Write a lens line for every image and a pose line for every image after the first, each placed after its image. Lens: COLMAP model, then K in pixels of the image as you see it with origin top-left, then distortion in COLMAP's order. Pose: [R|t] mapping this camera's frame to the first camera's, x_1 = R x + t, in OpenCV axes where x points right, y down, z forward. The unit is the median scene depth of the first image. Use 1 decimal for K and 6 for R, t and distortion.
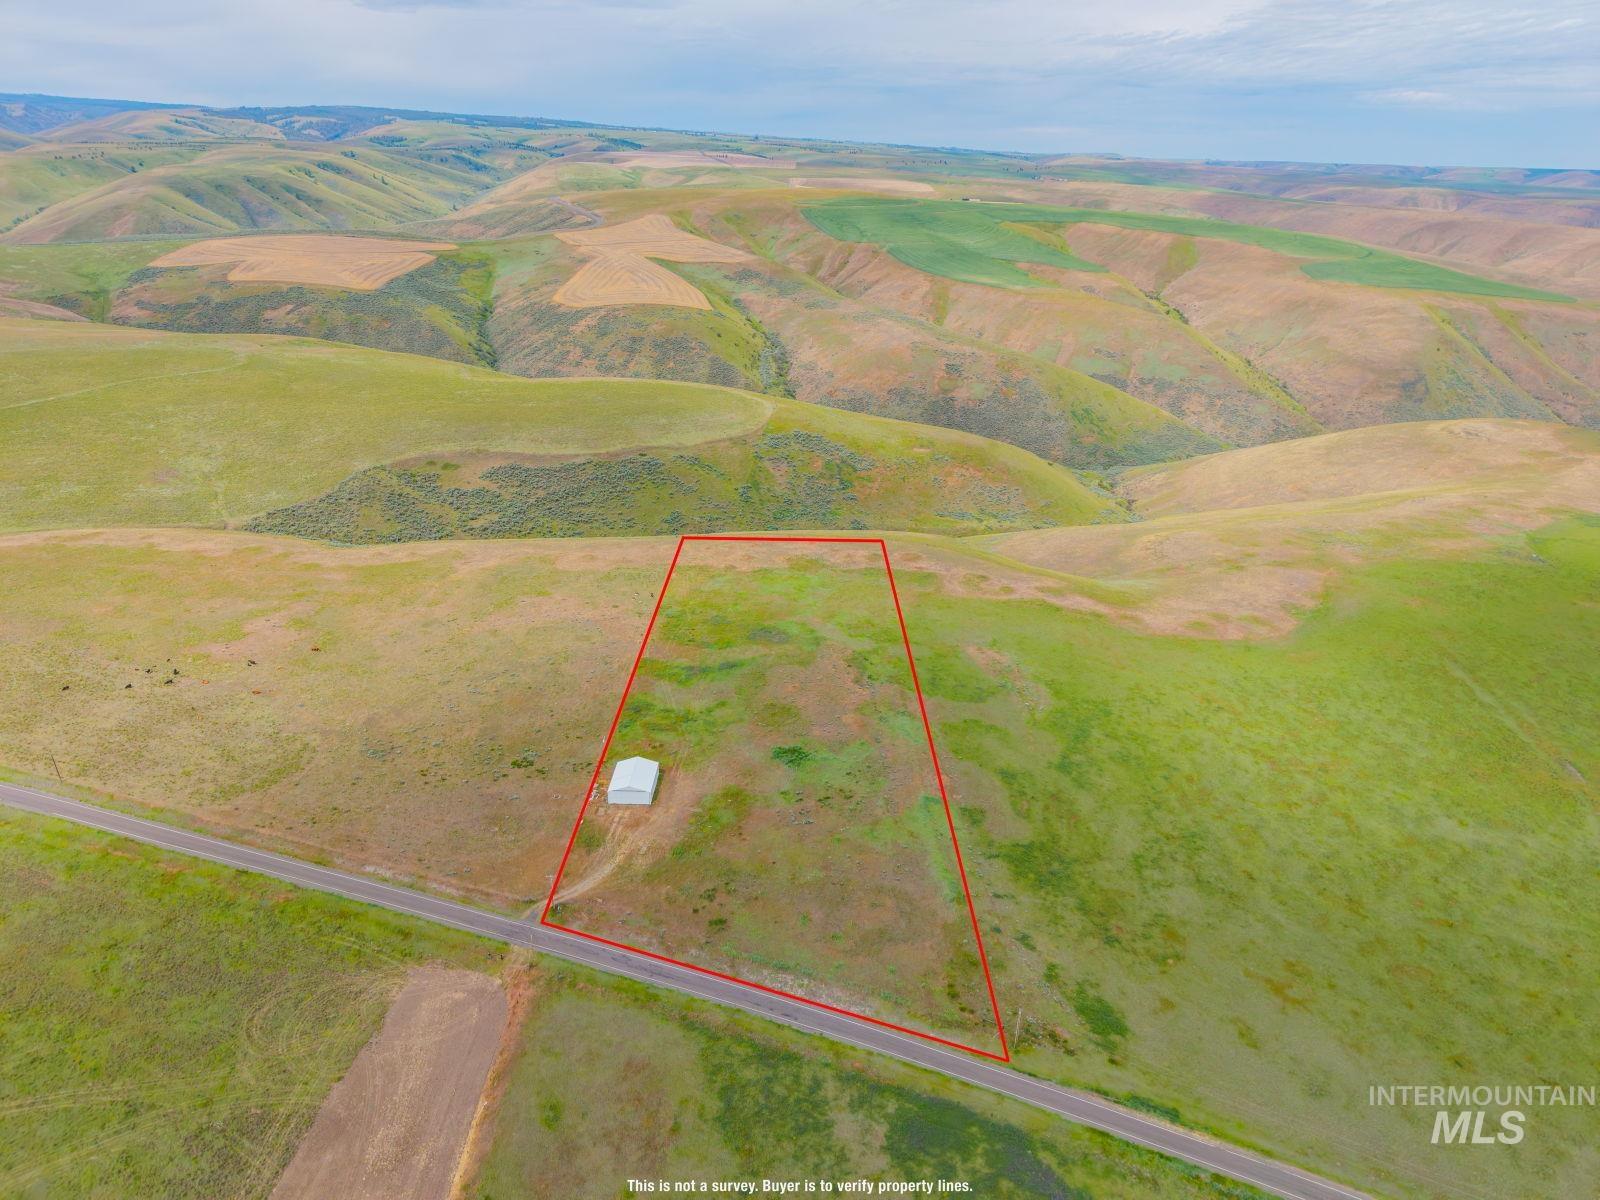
lens RADIAL K [[1085.7, 0, 787.9], [0, 1085.7, 640.2], [0, 0, 1]] dist [0.038300, -0.035689]
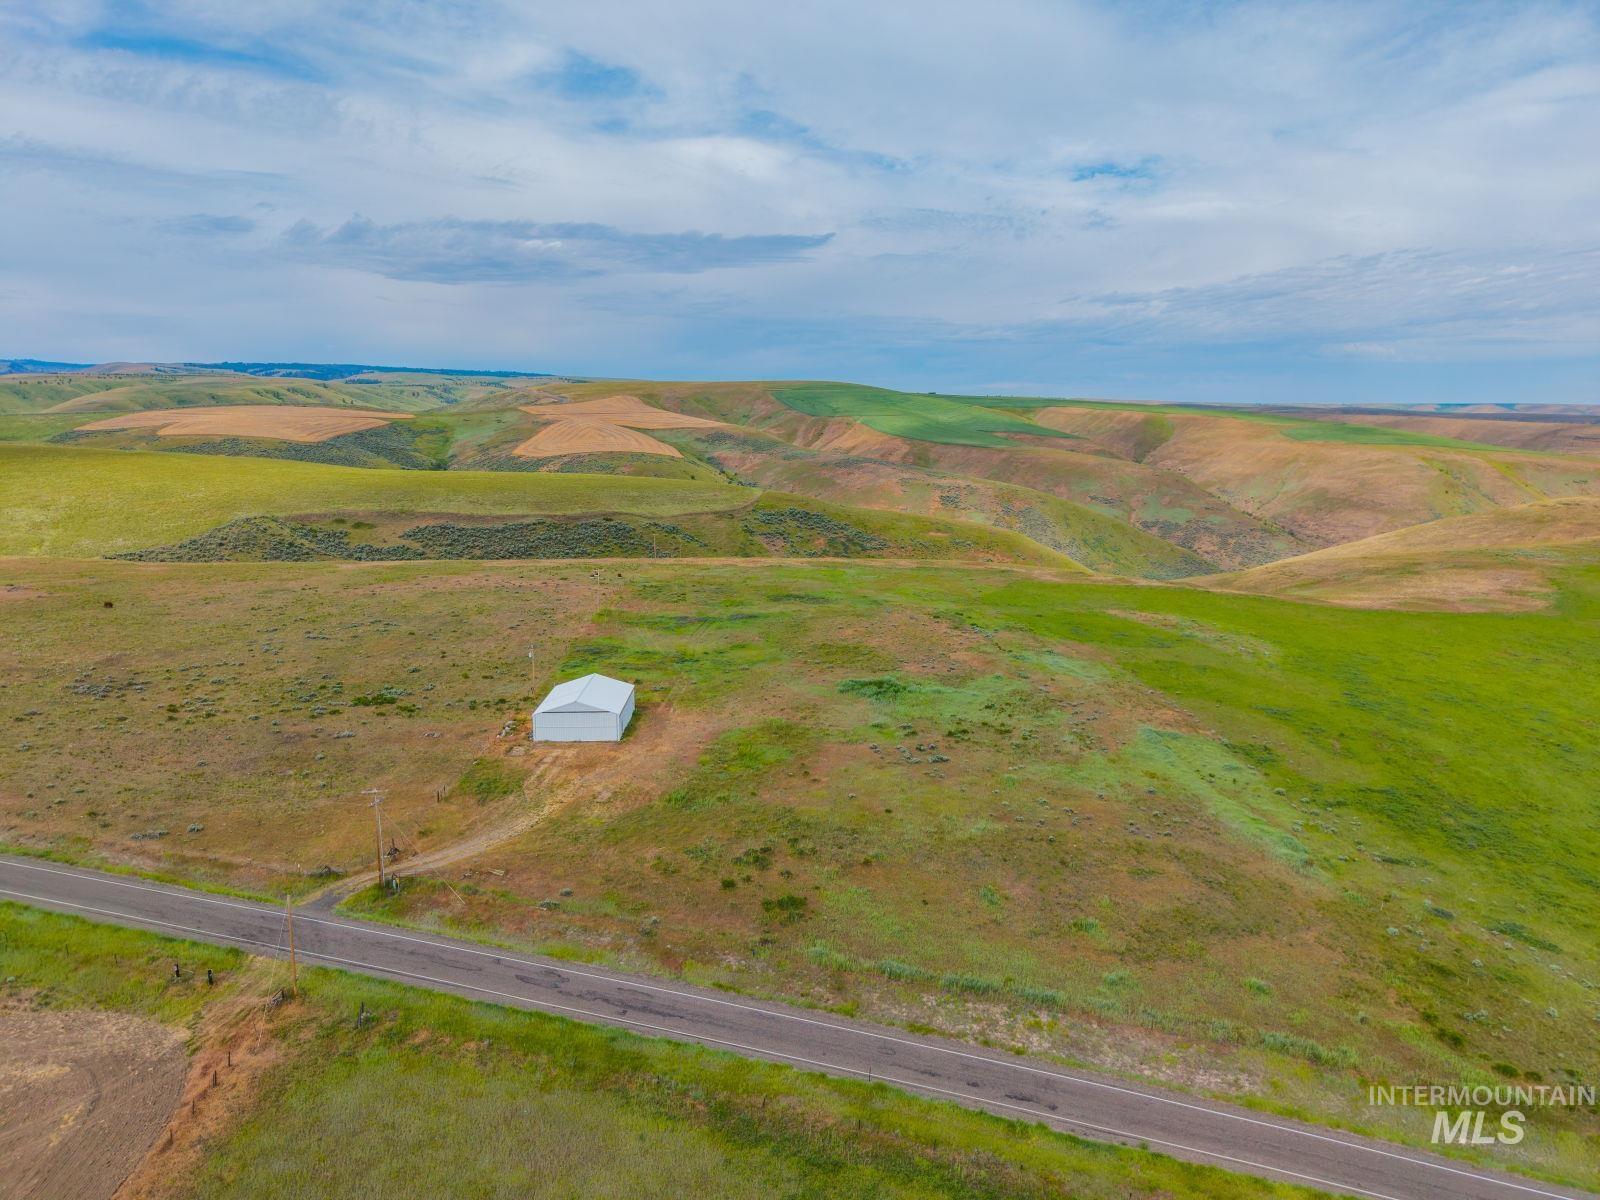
lens RADIAL K [[1085.7, 0, 795.2], [0, 1085.7, 614.2], [0, 0, 1]] dist [0.038300, -0.035689]
pose [[0.998959, -0.016259, 0.042616, -0.016337], [0.026135, 0.969763, -0.242645, 0.055849], [-0.037382, 0.243506, 0.969179, 0.124632]]
